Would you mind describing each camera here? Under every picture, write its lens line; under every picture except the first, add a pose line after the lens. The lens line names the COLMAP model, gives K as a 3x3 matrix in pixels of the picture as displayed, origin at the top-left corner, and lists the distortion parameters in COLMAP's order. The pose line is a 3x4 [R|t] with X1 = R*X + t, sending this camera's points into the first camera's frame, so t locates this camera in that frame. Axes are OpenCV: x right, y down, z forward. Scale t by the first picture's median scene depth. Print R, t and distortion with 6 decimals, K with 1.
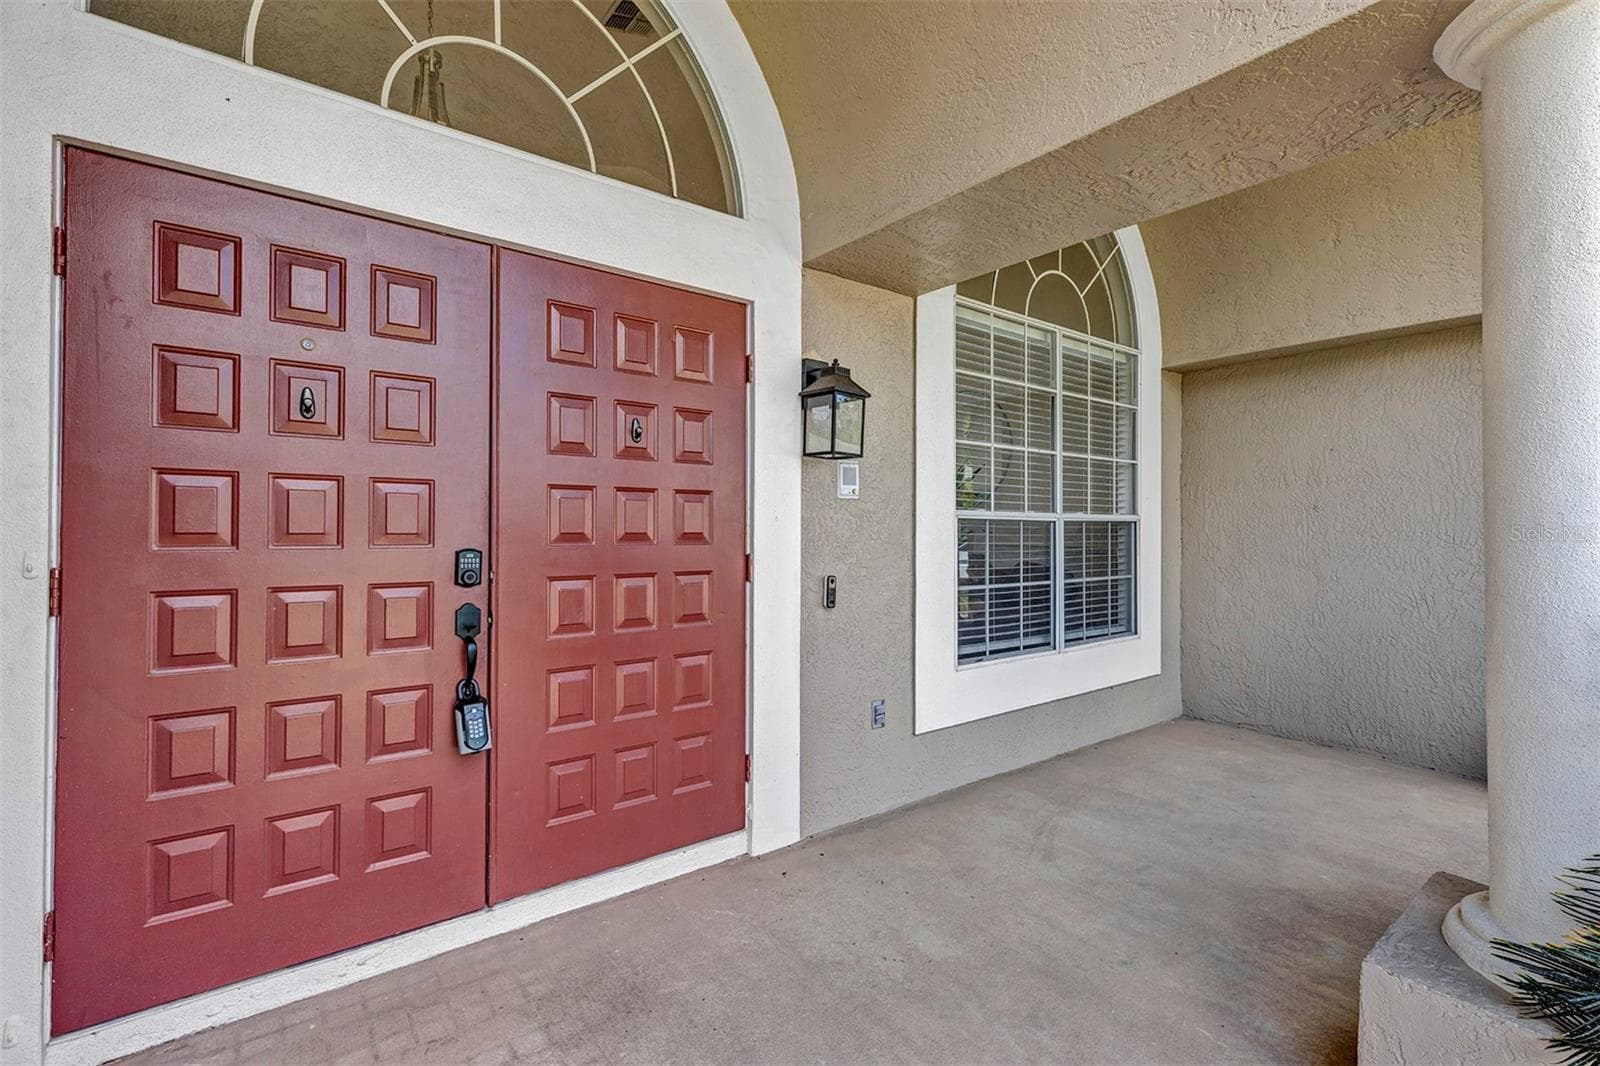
lens RADIAL K [[726.0, 0, 795.7], [0, 726.0, 524.8], [0, 0, 1]] dist [0.003014, 0.000001]
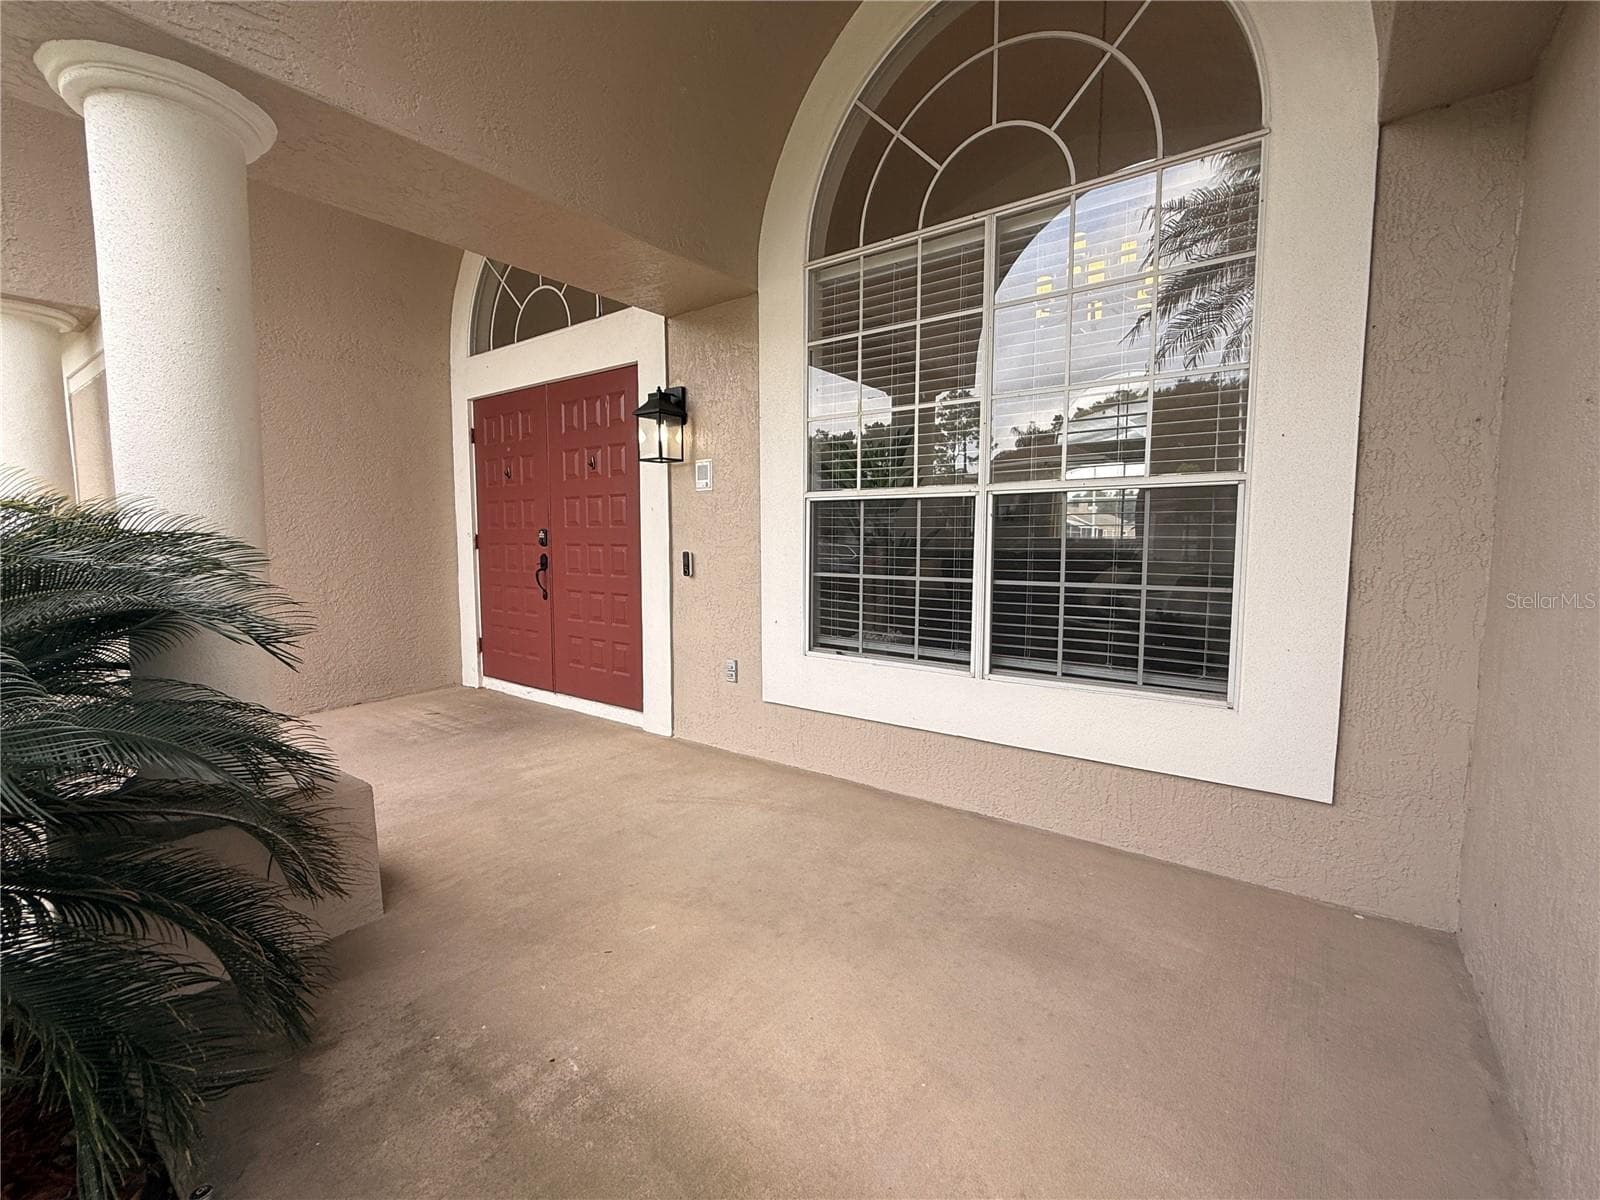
lens RADIAL K [[710.2, 0, 797.9], [0, 710.2, 604.2], [0, 0, 1]] dist [-0.000063, 0.000042]
pose [[0.252785, 0.084258, -0.963847, 1.251210], [0.003991, 0.996101, 0.088124, 0.048791], [0.967514, -0.026124, 0.251463, 0.809590]]
